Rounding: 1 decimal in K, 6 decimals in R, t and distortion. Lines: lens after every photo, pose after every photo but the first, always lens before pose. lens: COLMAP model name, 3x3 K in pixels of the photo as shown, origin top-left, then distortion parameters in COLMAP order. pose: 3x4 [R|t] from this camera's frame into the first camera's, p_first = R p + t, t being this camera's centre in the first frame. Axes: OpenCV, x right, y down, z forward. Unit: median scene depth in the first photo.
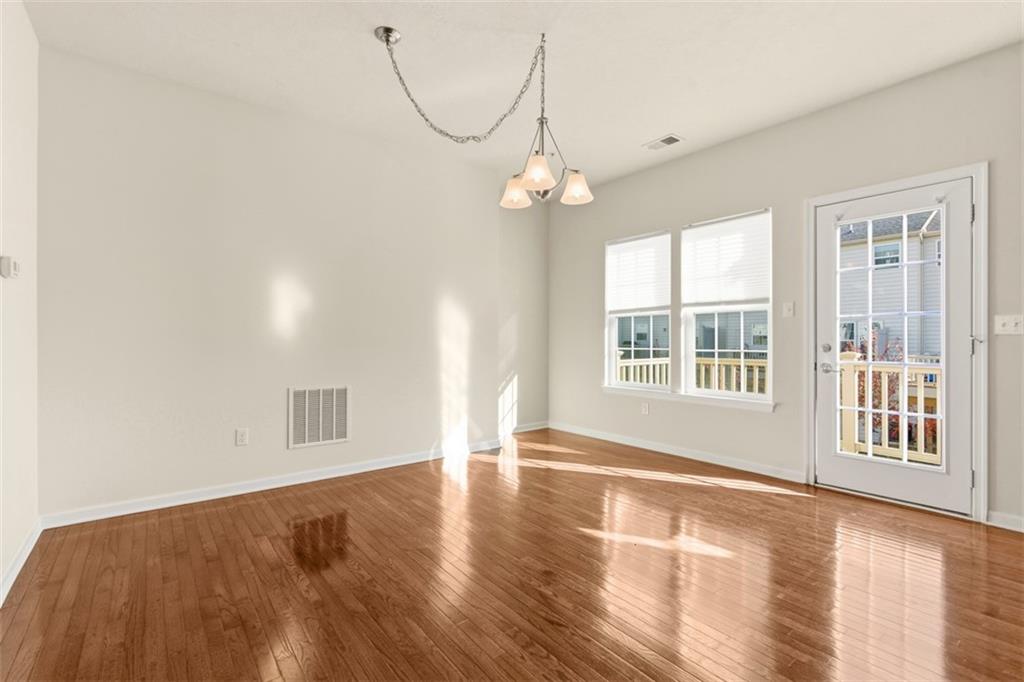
lens RADIAL K [[473.1, 0, 513.7], [0, 473.1, 338.3], [0, 0, 1]] dist [0.001327, 0.000805]
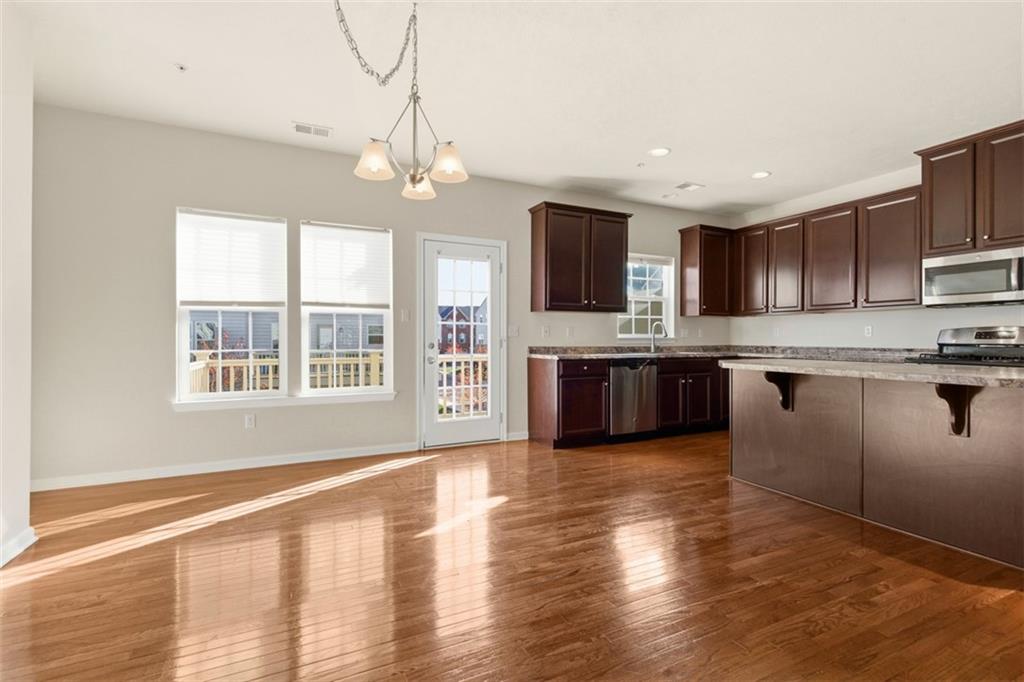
lens RADIAL K [[473.1, 0, 514.7], [0, 473.1, 340.0], [0, 0, 1]] dist [0.001327, 0.000805]
pose [[0.195115, -0.003556, 0.980774, -0.538502], [-0.003967, 0.999982, 0.004415, -0.002756], [-0.980772, -0.004752, 0.195098, 0.431773]]
